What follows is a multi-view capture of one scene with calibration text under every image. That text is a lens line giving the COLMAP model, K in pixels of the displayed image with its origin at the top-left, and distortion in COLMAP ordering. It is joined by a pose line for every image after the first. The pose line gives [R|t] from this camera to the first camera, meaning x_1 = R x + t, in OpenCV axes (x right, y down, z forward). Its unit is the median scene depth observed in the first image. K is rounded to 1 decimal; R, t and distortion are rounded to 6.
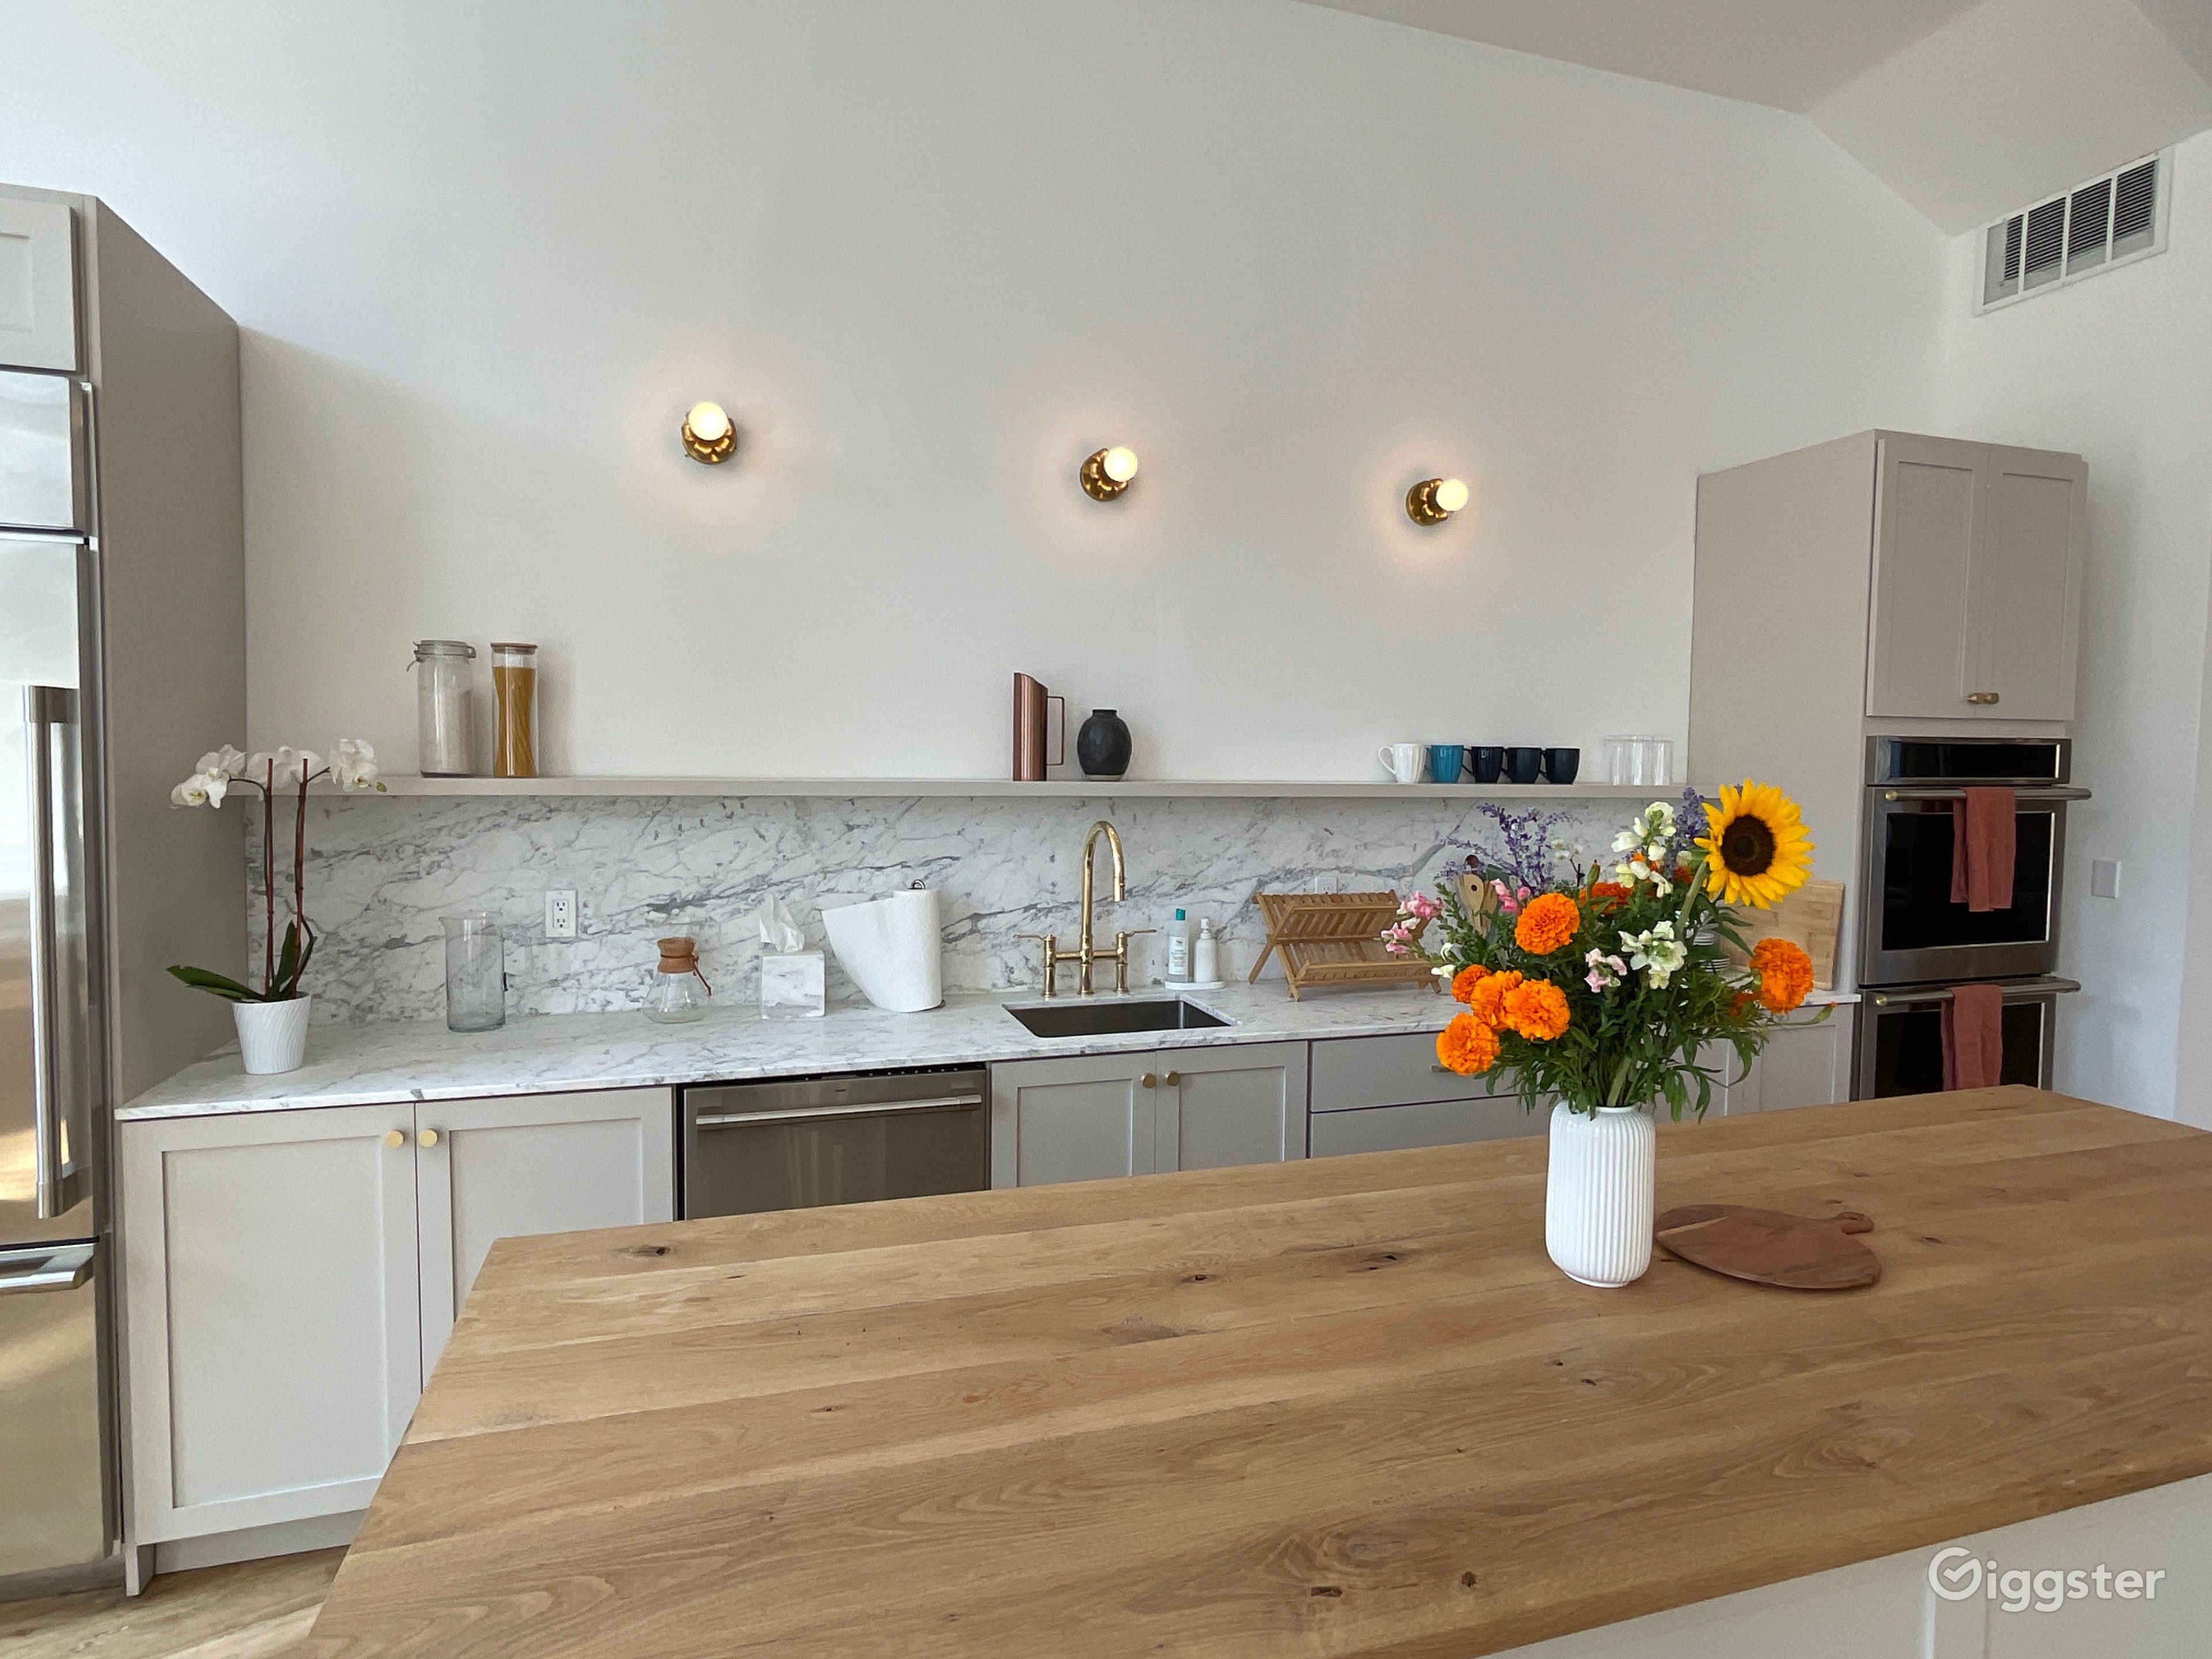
lens RADIAL K [[1171.8, 0, 1106.0], [0, 1171.8, 829.5], [0, 0, 1]] dist [0.000442, 0.000858]
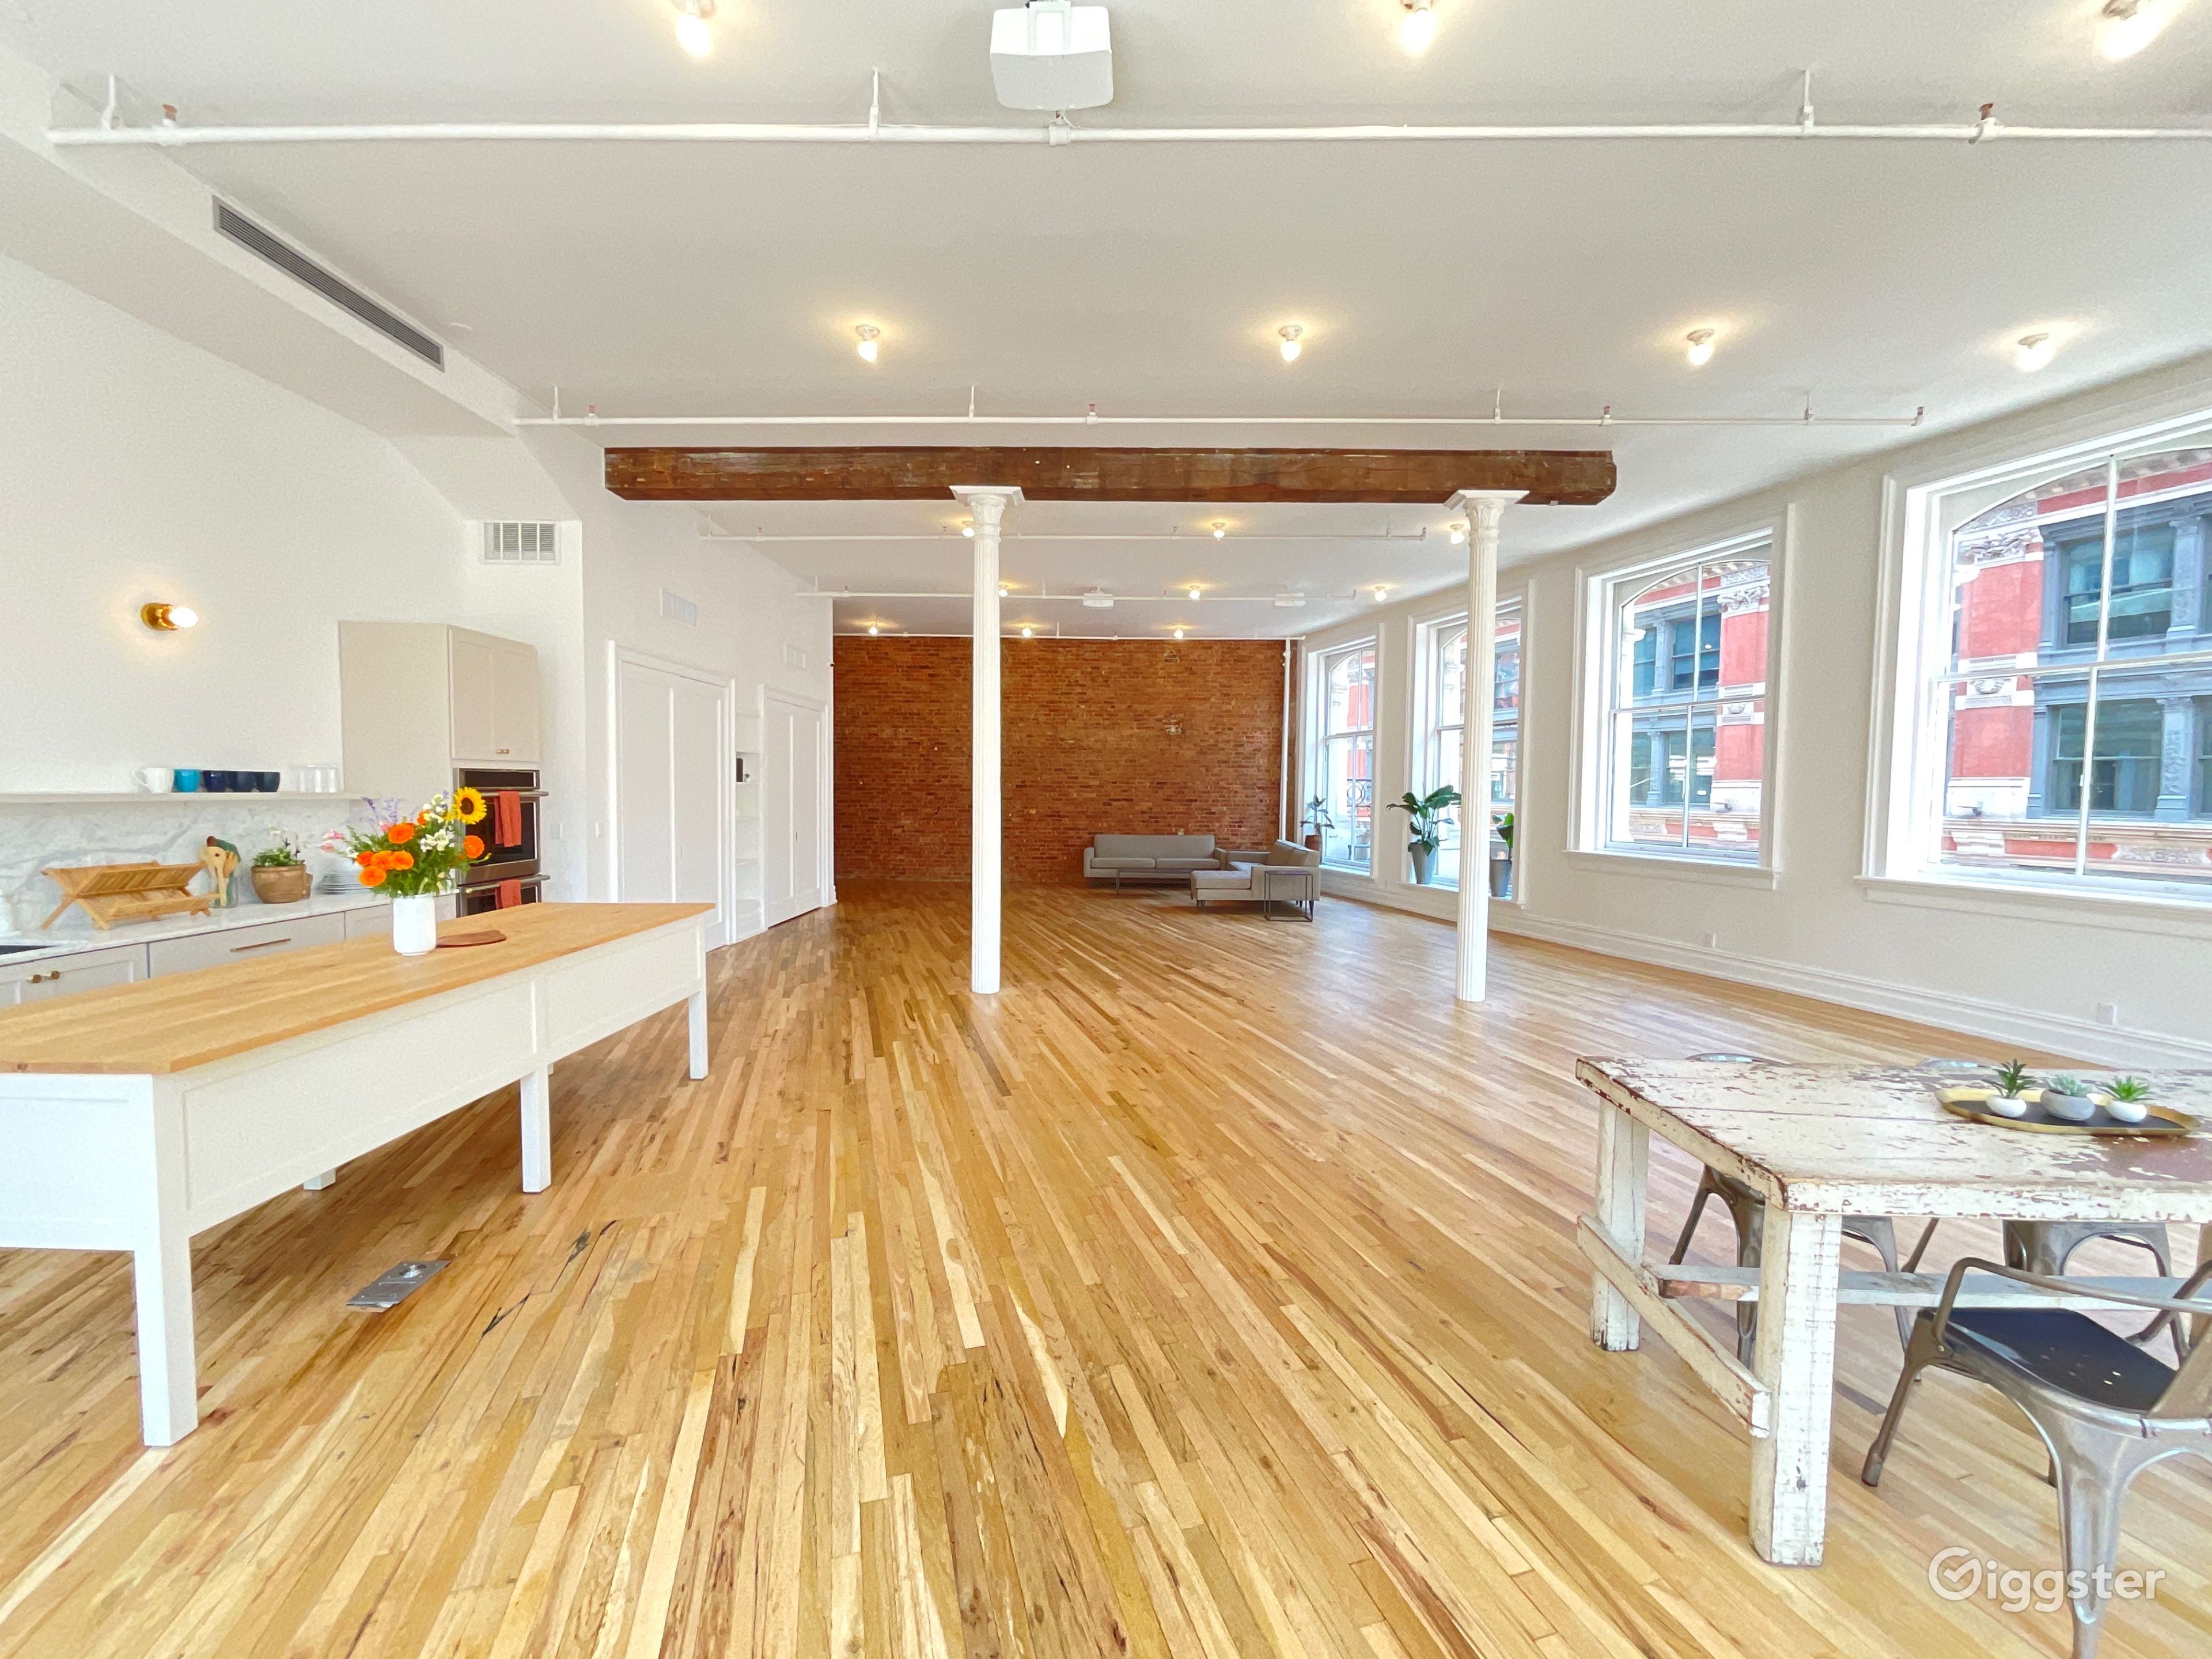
lens RADIAL K [[903.9, 0, 1088.5], [0, 903.9, 822.3], [0, 0, 1]] dist [0.017252, 0.000099]
pose [[0.324695, -0.043671, 0.944810, -0.520190], [0.050411, 0.998313, 0.028819, 0.028289], [-0.944474, 0.038271, 0.326349, -0.598897]]
